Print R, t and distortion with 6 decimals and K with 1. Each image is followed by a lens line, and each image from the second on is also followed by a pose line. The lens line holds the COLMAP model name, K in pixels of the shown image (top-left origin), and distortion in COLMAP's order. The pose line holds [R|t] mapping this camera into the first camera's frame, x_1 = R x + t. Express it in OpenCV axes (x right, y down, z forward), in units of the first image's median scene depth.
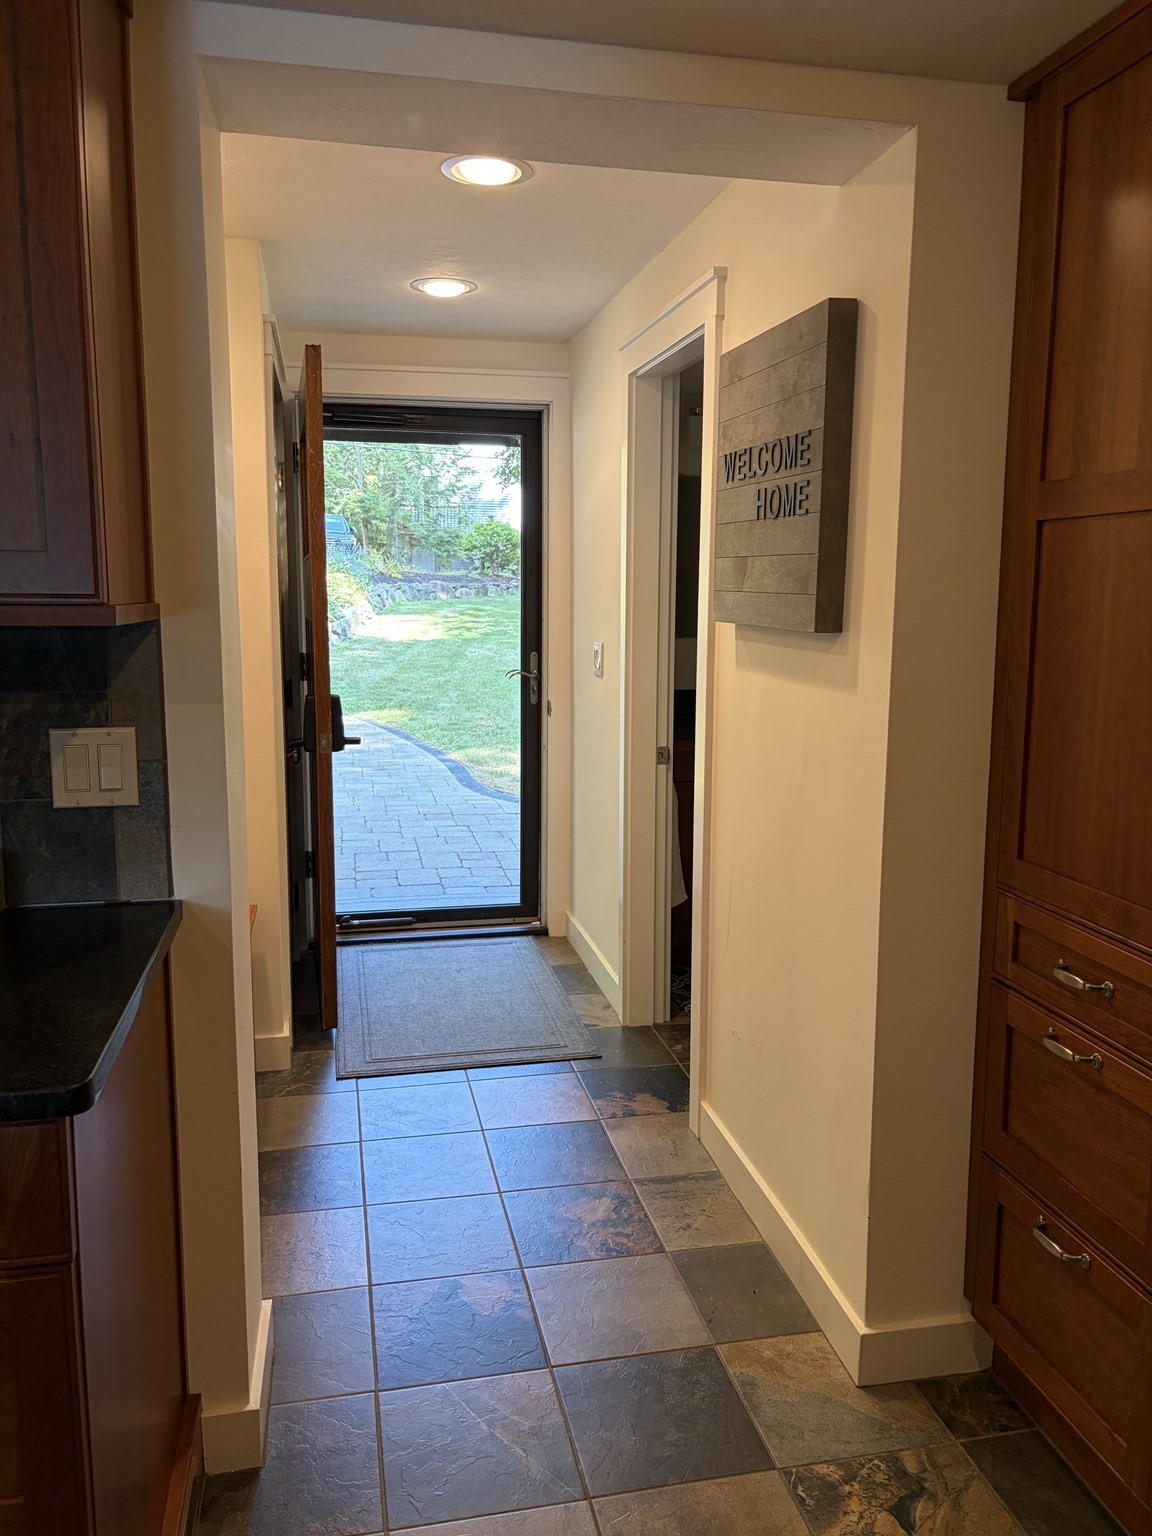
lens RADIAL K [[1174.9, 0, 579.5], [0, 1174.9, 764.0], [0, 0, 1]] dist [0.016485, 0.001861]
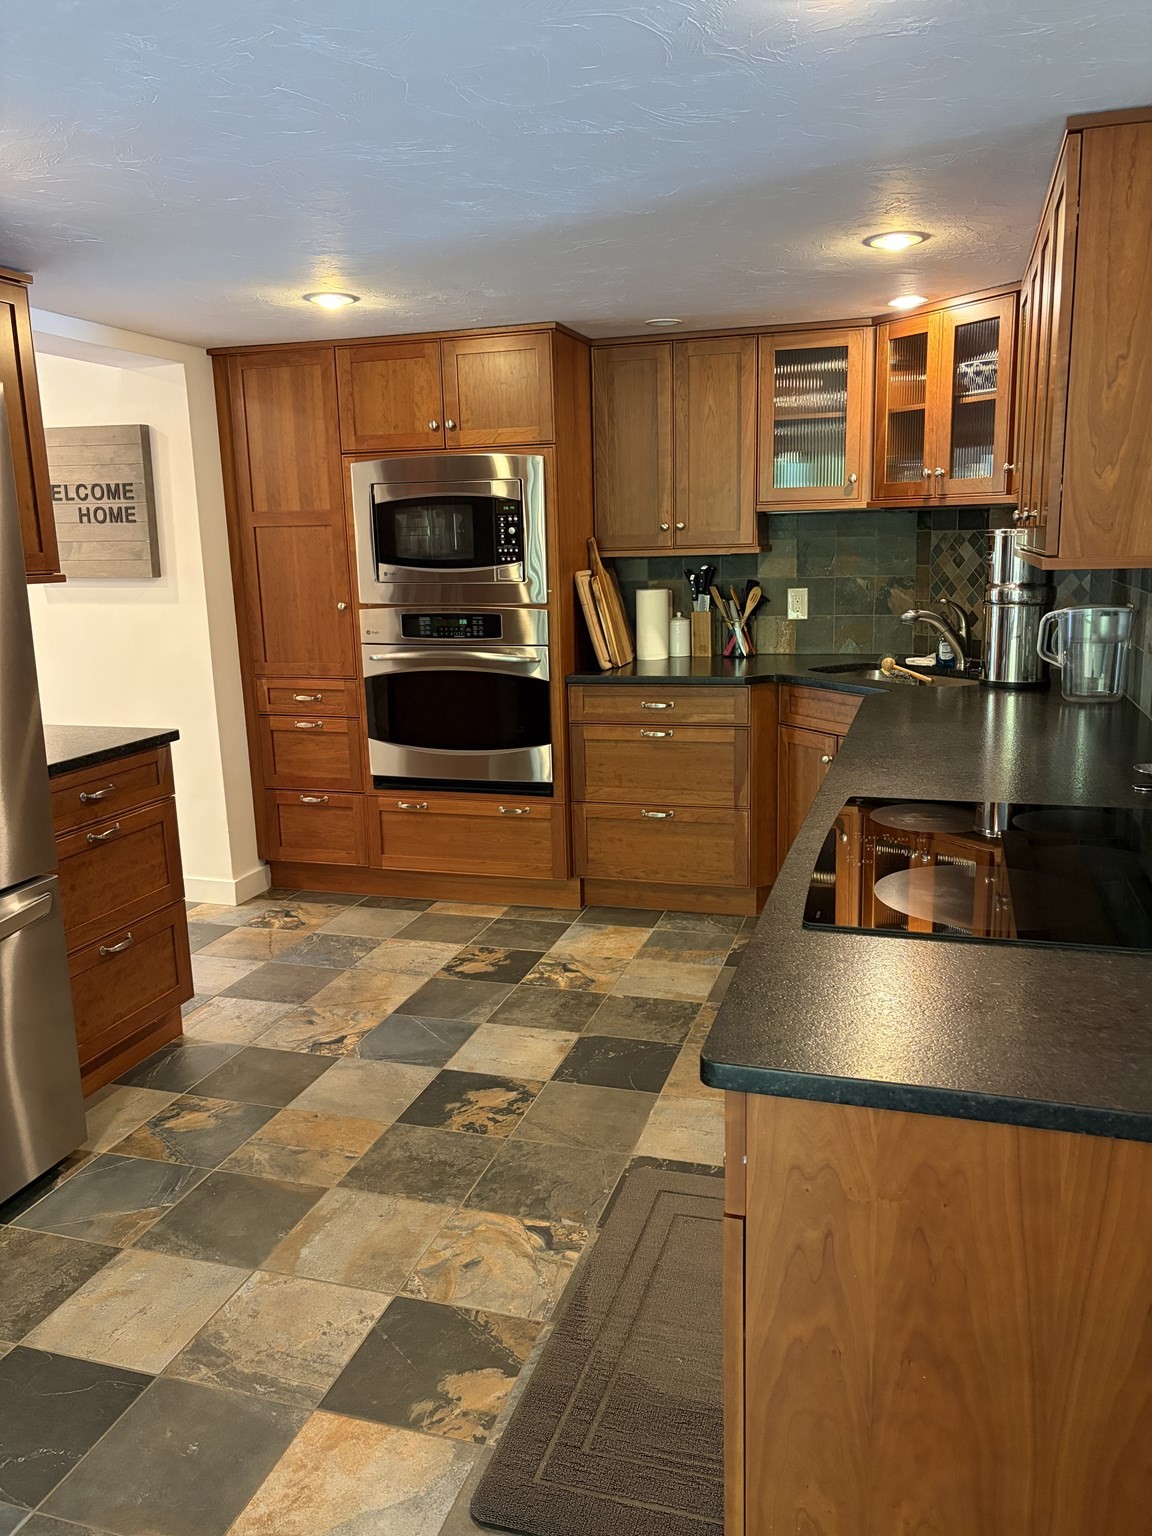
lens RADIAL K [[1174.9, 0, 574.5], [0, 1174.9, 767.2], [0, 0, 1]] dist [0.016485, 0.001861]
pose [[0.487585, -0.194231, 0.851196, -1.462699], [0.156730, 0.978575, 0.133519, 0.067396], [-0.858893, 0.068306, 0.507580, -0.811339]]
